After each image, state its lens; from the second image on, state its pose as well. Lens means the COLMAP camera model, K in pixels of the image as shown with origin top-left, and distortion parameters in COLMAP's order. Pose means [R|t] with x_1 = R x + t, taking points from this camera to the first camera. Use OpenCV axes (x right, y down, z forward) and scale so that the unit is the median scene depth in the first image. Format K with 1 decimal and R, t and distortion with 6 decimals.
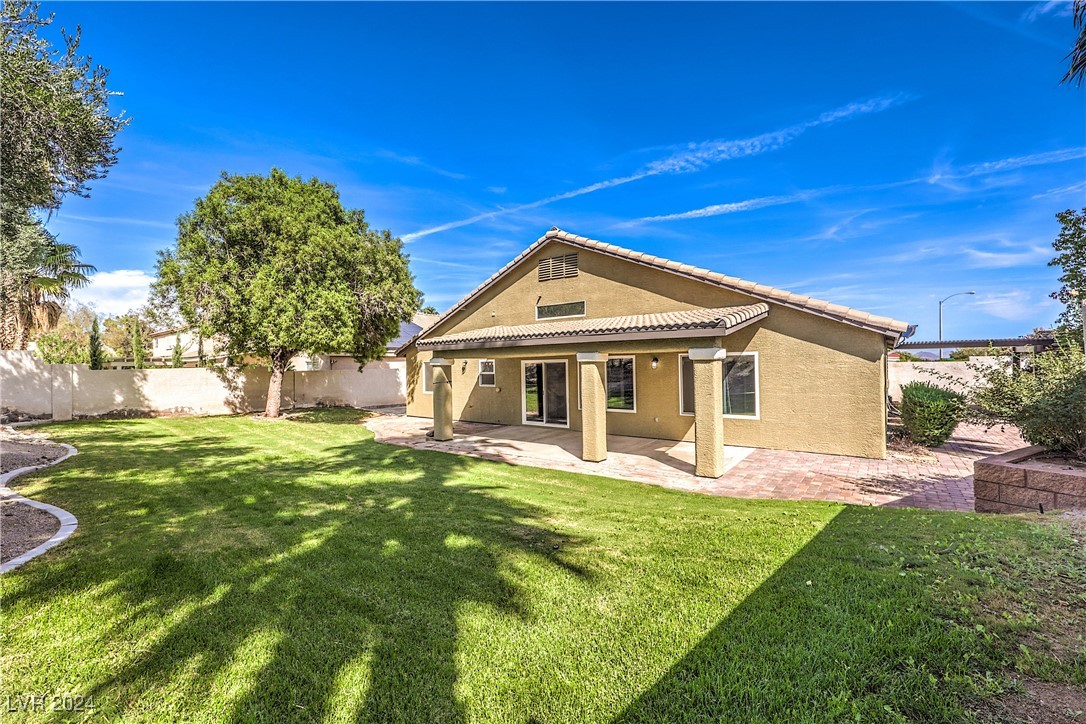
lens RADIAL K [[478.8, 0, 543.0], [0, 478.8, 362.0], [0, 0, 1]] dist [0.003307, 0.000051]
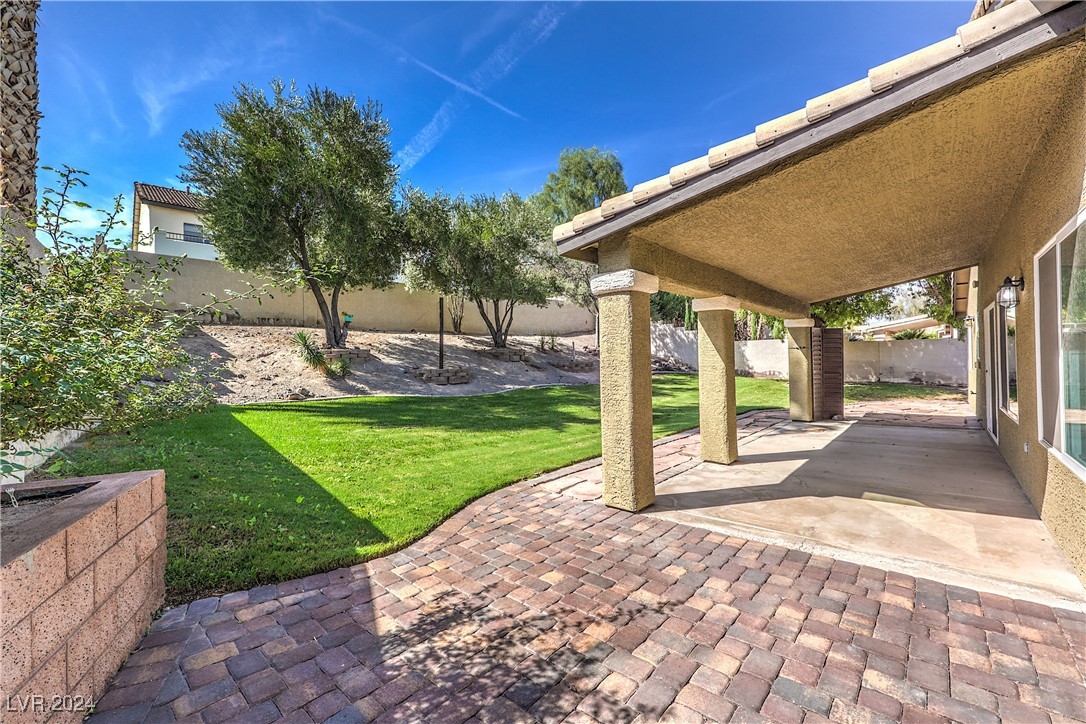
lens RADIAL K [[478.8, 0, 543.0], [0, 478.8, 362.0], [0, 0, 1]] dist [0.003307, 0.000051]
pose [[-0.066270, 0.022814, -0.997541, 1.011704], [0.018719, 0.999591, 0.021618, 0.071011], [0.997626, -0.017240, -0.066670, 1.068741]]
